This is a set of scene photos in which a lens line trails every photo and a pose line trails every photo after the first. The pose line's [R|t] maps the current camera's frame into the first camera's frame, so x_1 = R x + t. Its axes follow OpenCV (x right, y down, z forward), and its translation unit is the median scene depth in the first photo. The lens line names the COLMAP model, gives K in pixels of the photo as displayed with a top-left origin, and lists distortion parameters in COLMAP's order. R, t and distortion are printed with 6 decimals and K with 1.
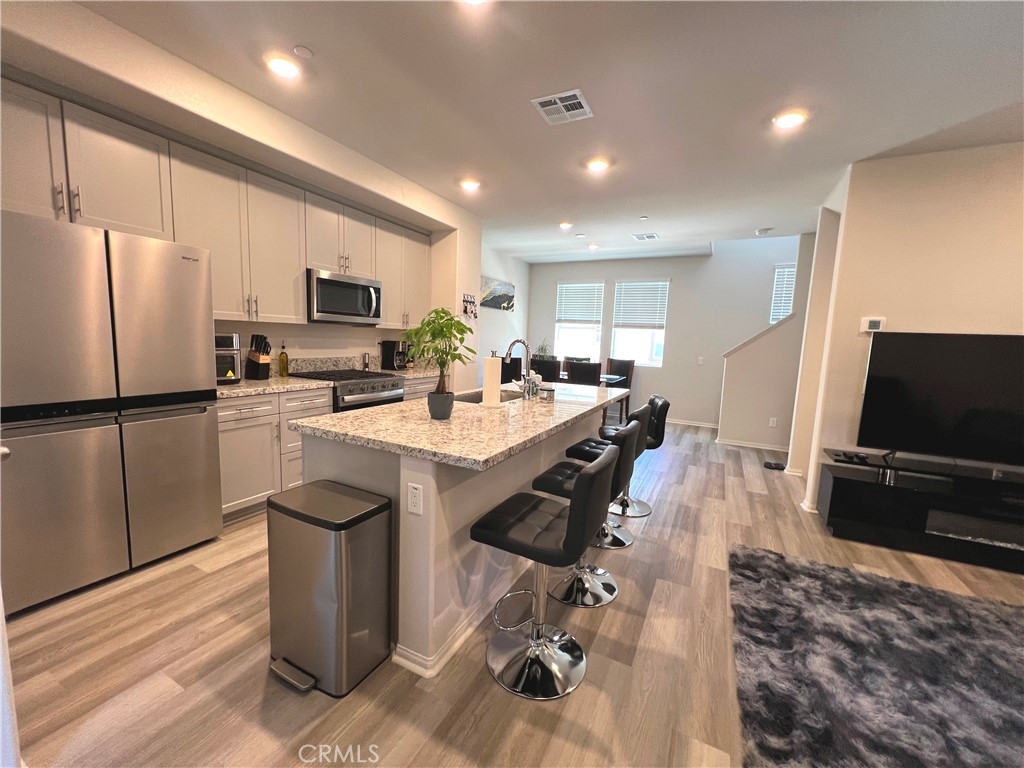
lens RADIAL K [[409.2, 0, 511.2], [0, 409.2, 386.3], [0, 0, 1]] dist [-0.001065, -0.000047]
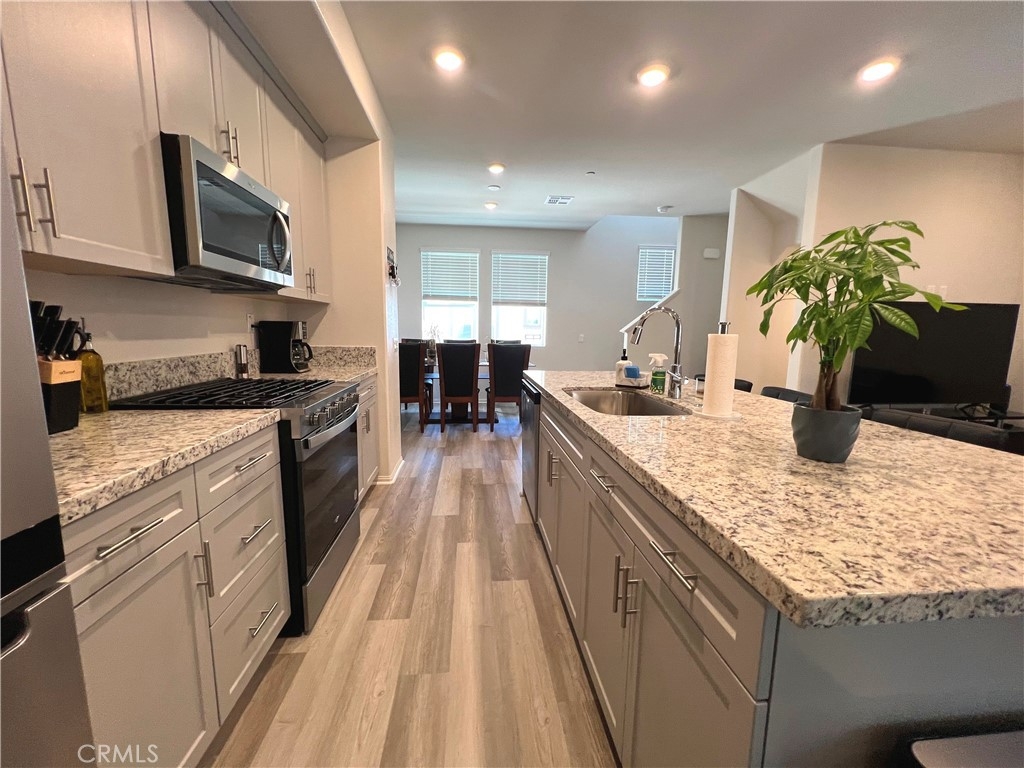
lens RADIAL K [[409.2, 0, 511.2], [0, 409.2, 386.3], [0, 0, 1]] dist [-0.001065, -0.000047]
pose [[0.838716, -0.103728, 0.534598, -0.587043], [0.082847, 0.994569, 0.062999, -0.055036], [-0.538229, -0.008548, 0.842755, 0.630867]]
